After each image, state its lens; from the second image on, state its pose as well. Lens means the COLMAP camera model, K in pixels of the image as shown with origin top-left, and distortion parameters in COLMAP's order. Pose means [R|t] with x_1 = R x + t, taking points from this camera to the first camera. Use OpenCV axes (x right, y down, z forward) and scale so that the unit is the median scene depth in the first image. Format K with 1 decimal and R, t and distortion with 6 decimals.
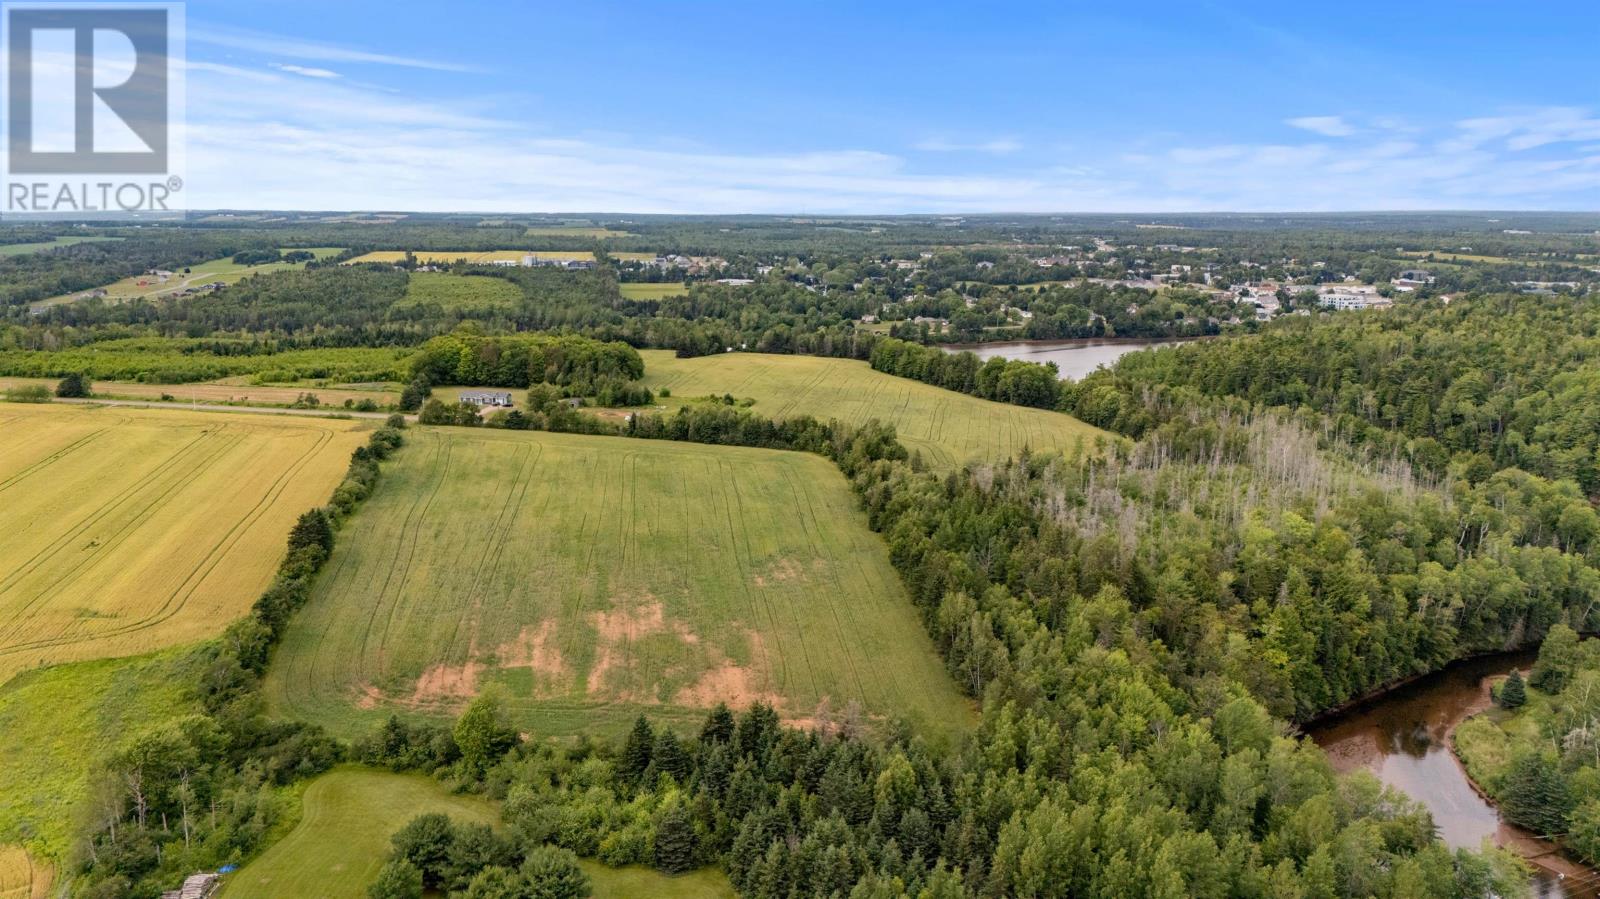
lens RADIAL K [[1167.5, 0, 796.1], [0, 1167.5, 454.6], [0, 0, 1]] dist [0.094497, -0.106475]
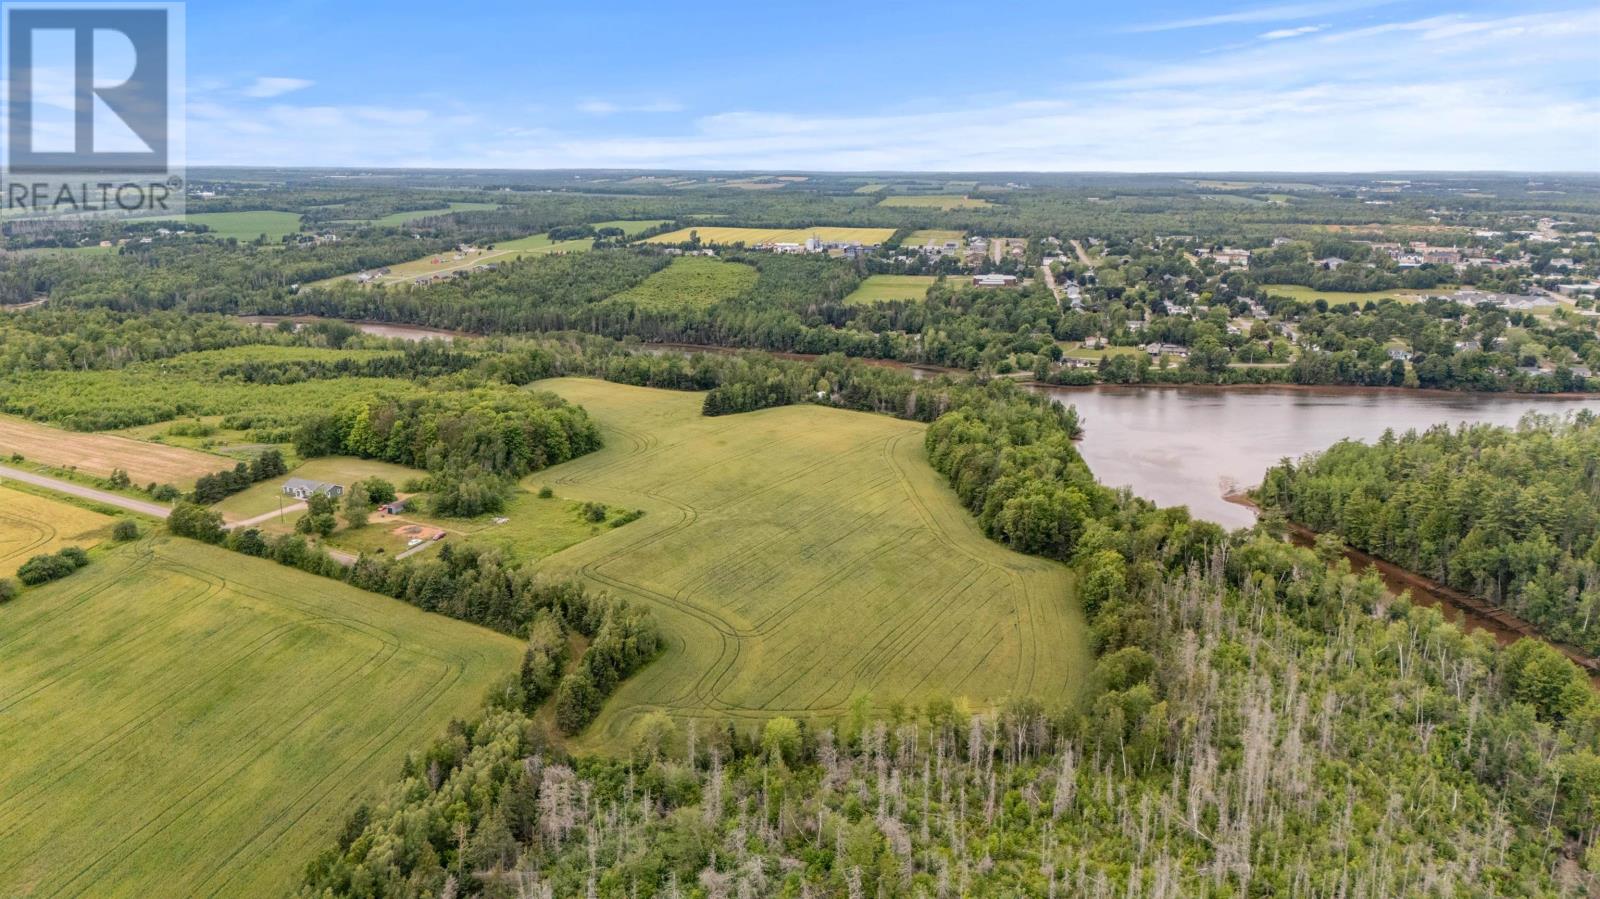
lens RADIAL K [[1167.5, 0, 796.1], [0, 1167.5, 454.6], [0, 0, 1]] dist [0.094497, -0.106475]
pose [[0.940121, 0.085604, -0.329916, 0.151286], [-0.073920, 0.996117, 0.047824, -0.063839], [0.332729, -0.020573, 0.942798, 0.157497]]
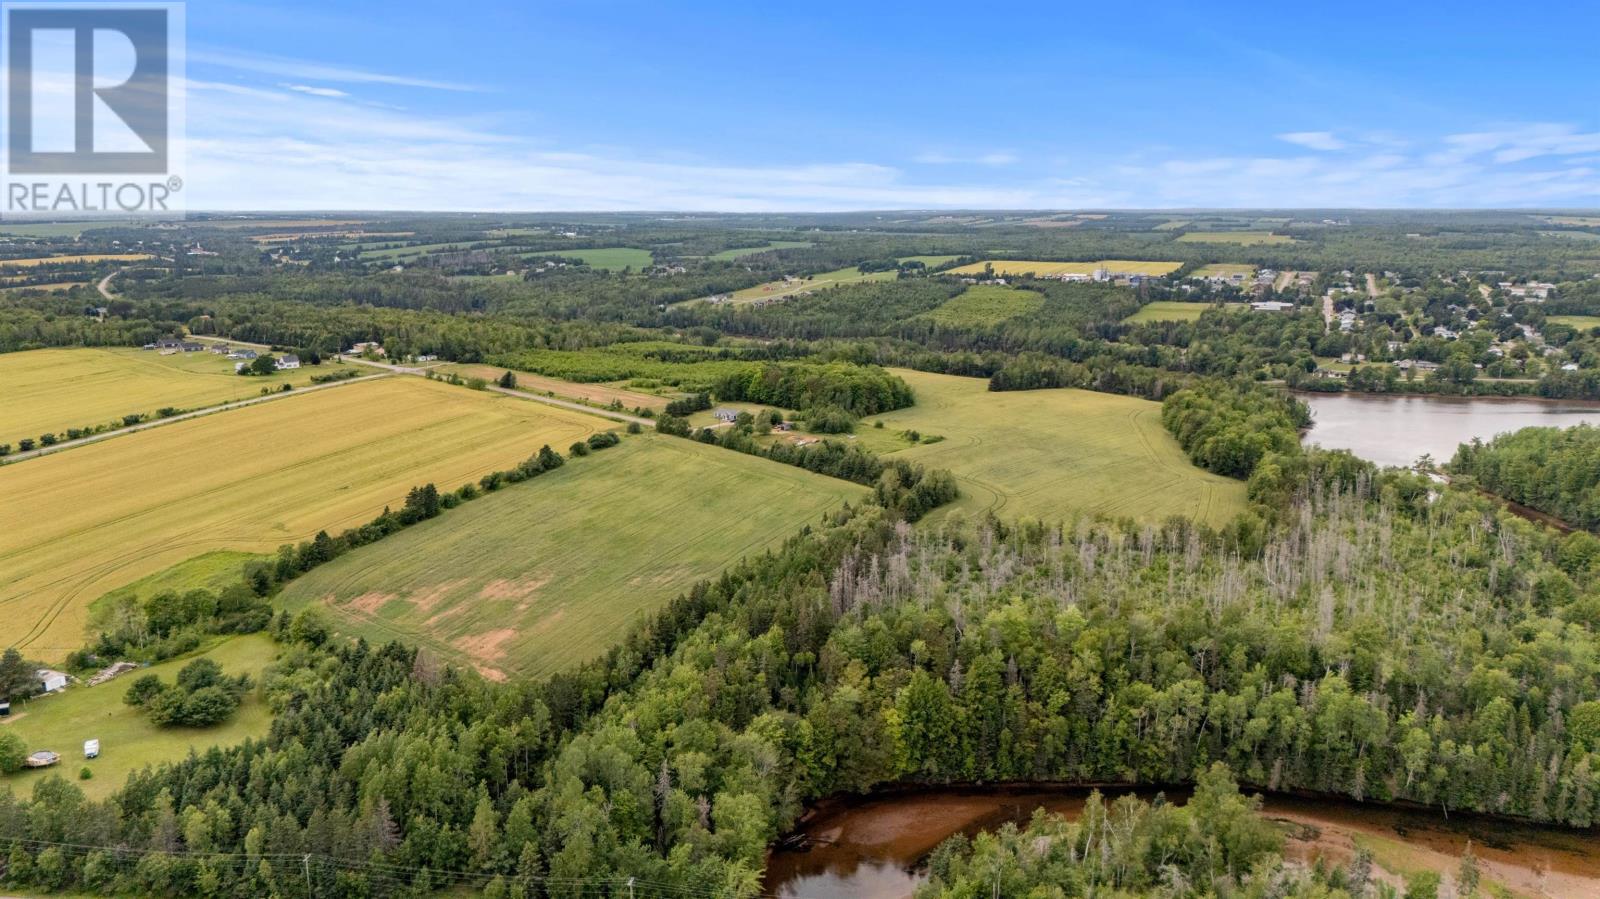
lens RADIAL K [[1167.5, 0, 796.1], [0, 1167.5, 454.6], [0, 0, 1]] dist [0.094497, -0.106475]
pose [[0.828947, 0.115311, -0.547313, 0.227509], [-0.112948, 0.992870, 0.038117, -0.028780], [0.547805, 0.030221, 0.836060, -0.005262]]
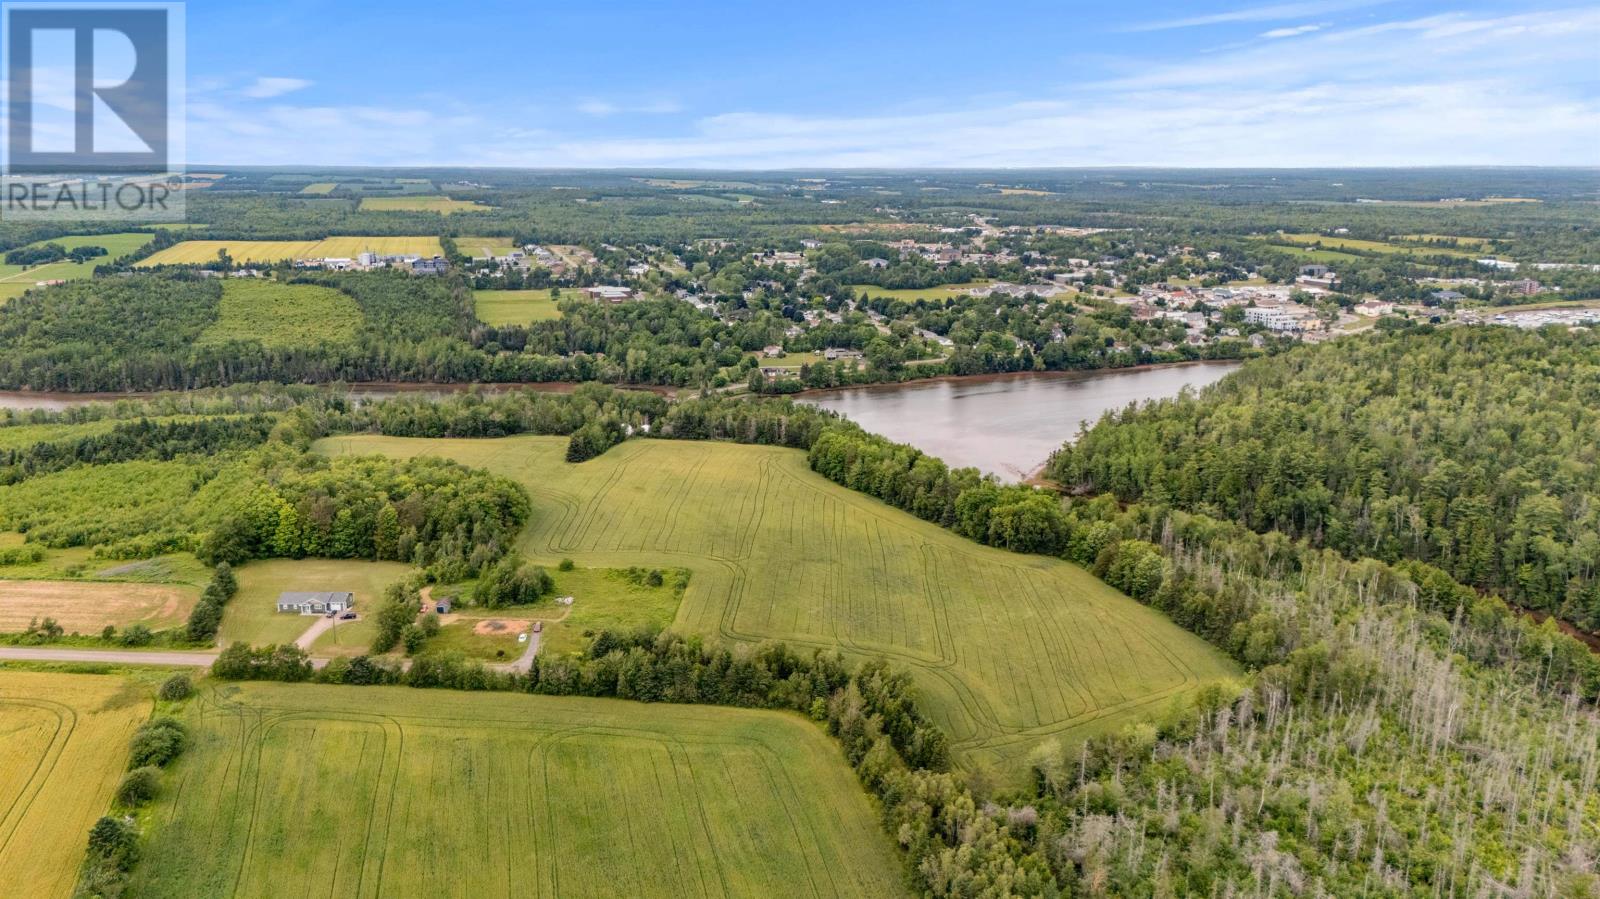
lens RADIAL K [[1183.4, 0, 795.1], [0, 1183.4, 449.8], [0, 0, 1]] dist [0.069875, -0.046745]
pose [[0.992876, -0.027395, 0.115962, -0.026633], [0.023593, 0.999142, 0.034038, -0.074027], [-0.116795, -0.031059, 0.992670, 0.115783]]
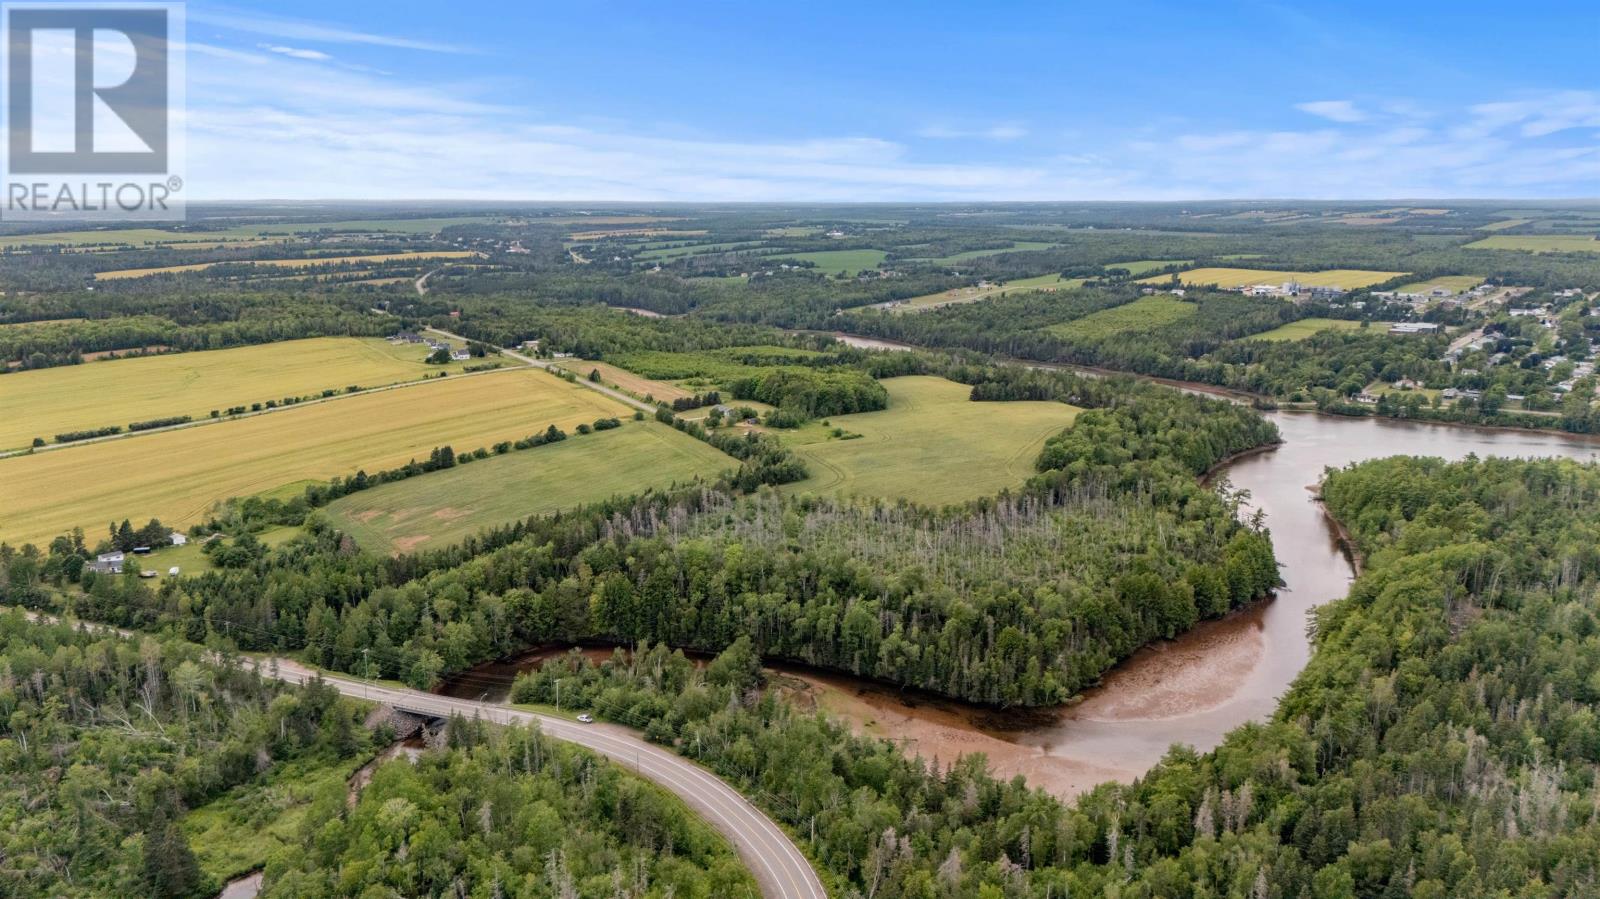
lens RADIAL K [[1165.6, 0, 795.0], [0, 1165.6, 453.4], [0, 0, 1]] dist [0.126341, -0.181913]
pose [[0.647222, 0.163882, -0.744477, 0.487041], [-0.155008, 0.984507, 0.081961, -0.064988], [0.746375, 0.062354, 0.662598, -0.005978]]
